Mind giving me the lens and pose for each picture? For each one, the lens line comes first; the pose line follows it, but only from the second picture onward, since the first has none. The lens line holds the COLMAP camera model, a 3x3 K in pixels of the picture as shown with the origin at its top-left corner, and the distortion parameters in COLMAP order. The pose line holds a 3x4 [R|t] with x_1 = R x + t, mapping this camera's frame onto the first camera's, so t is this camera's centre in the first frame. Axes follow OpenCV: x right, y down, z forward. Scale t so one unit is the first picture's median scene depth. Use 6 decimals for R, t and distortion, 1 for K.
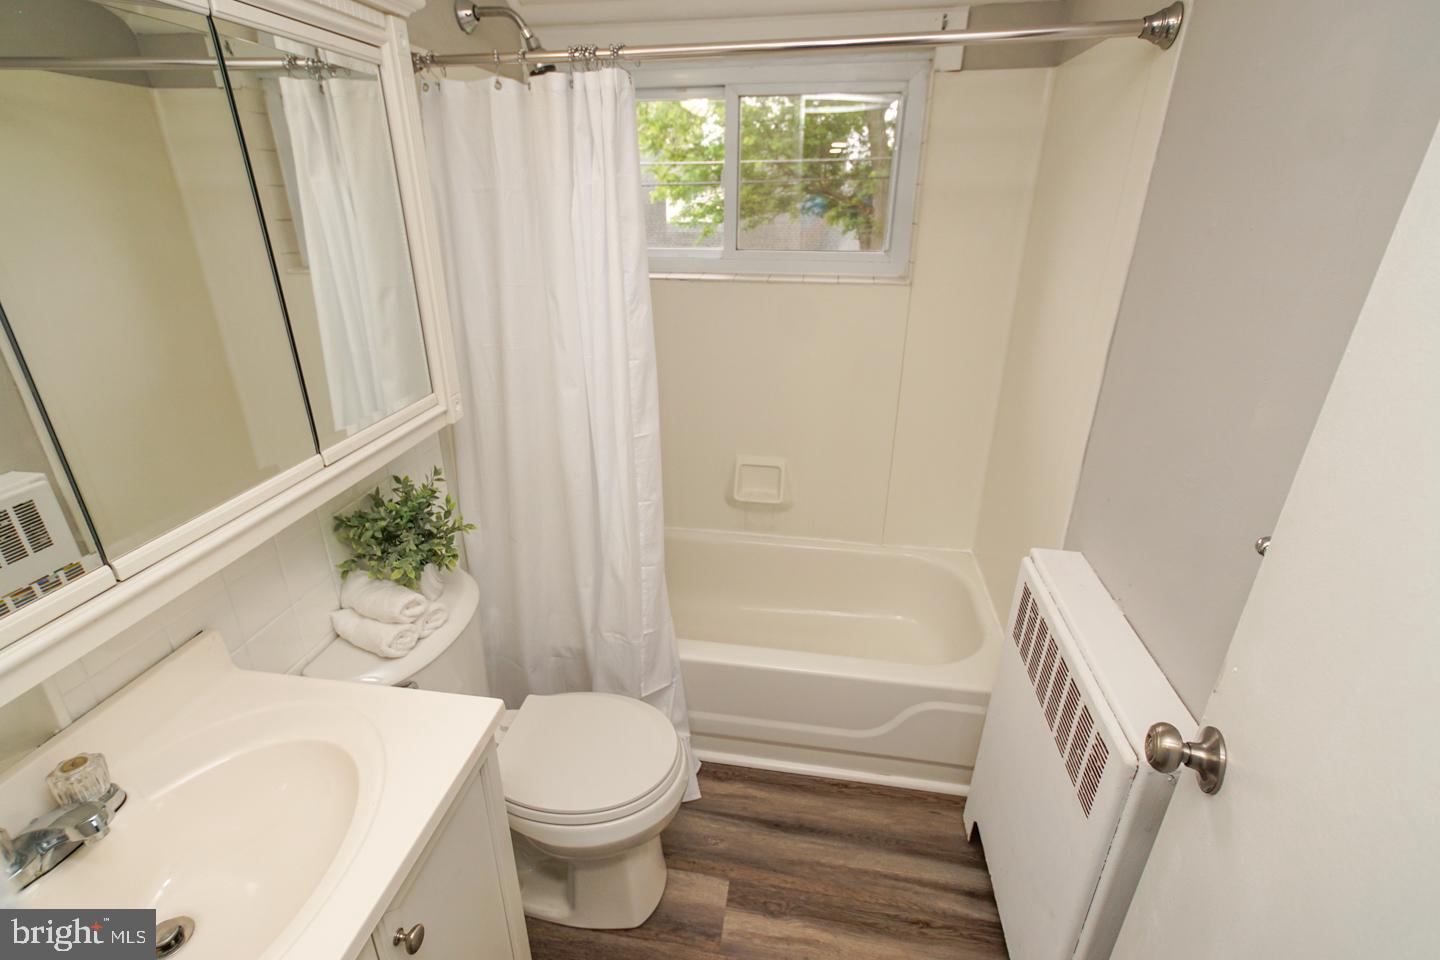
lens RADIAL K [[679.2, 0, 701.9], [0, 679.2, 480.6], [0, 0, 1]] dist [-0.013096, 0.014838]
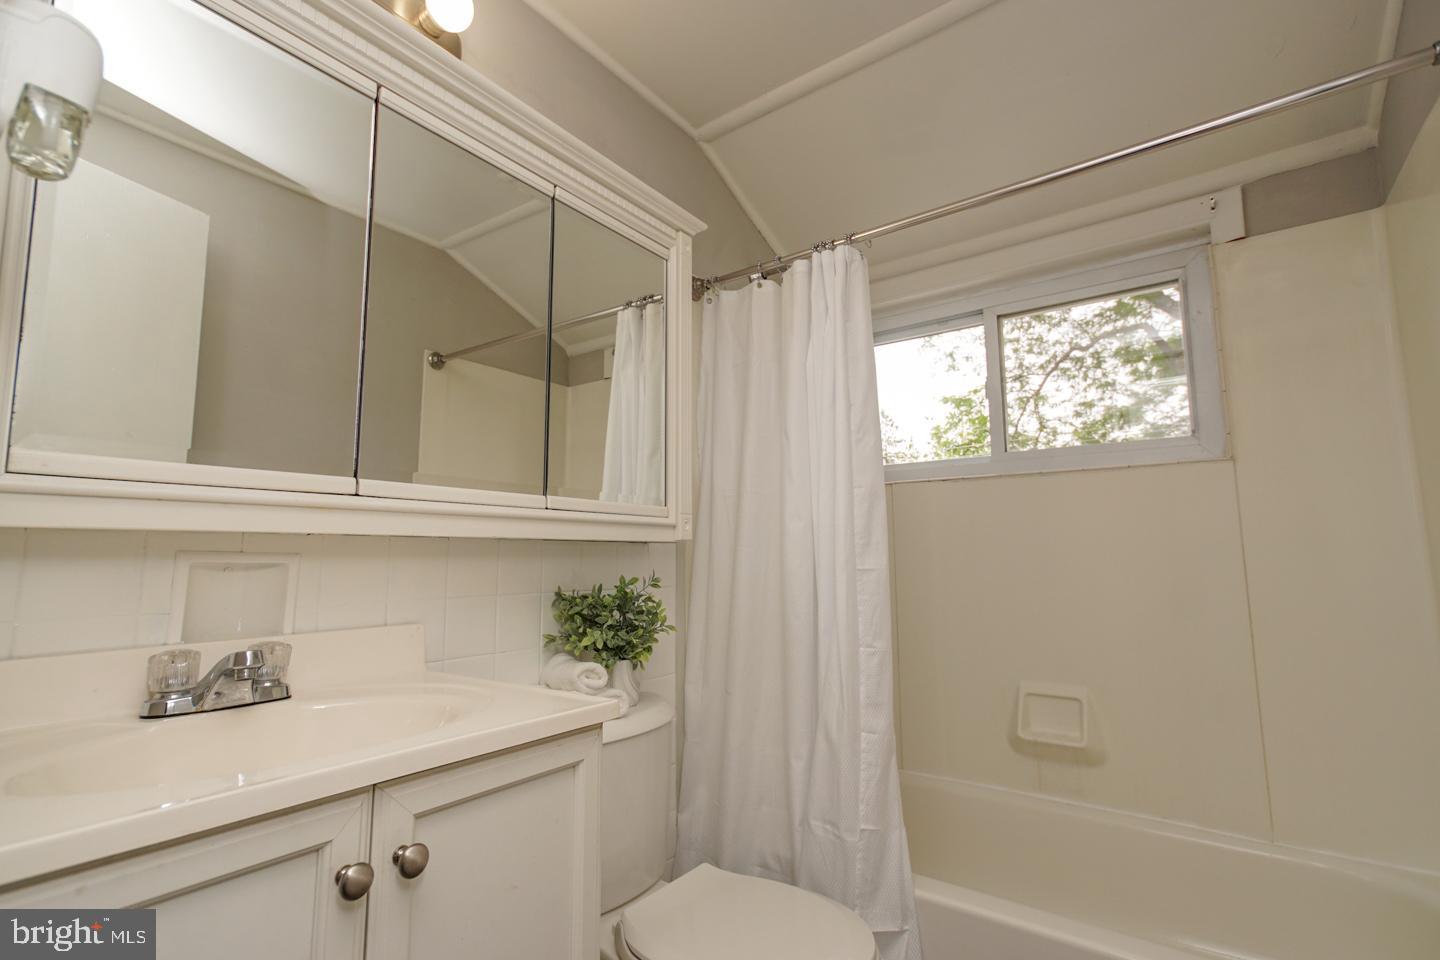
lens RADIAL K [[671.3, 0, 705.1], [0, 671.3, 481.4], [0, 0, 1]] dist [-0.031401, 0.044571]
pose [[0.892900, -0.054903, -0.446895, 0.129099], [-0.177694, 0.869005, -0.461795, 0.289441], [0.413708, 0.491747, 0.766179, 0.161537]]
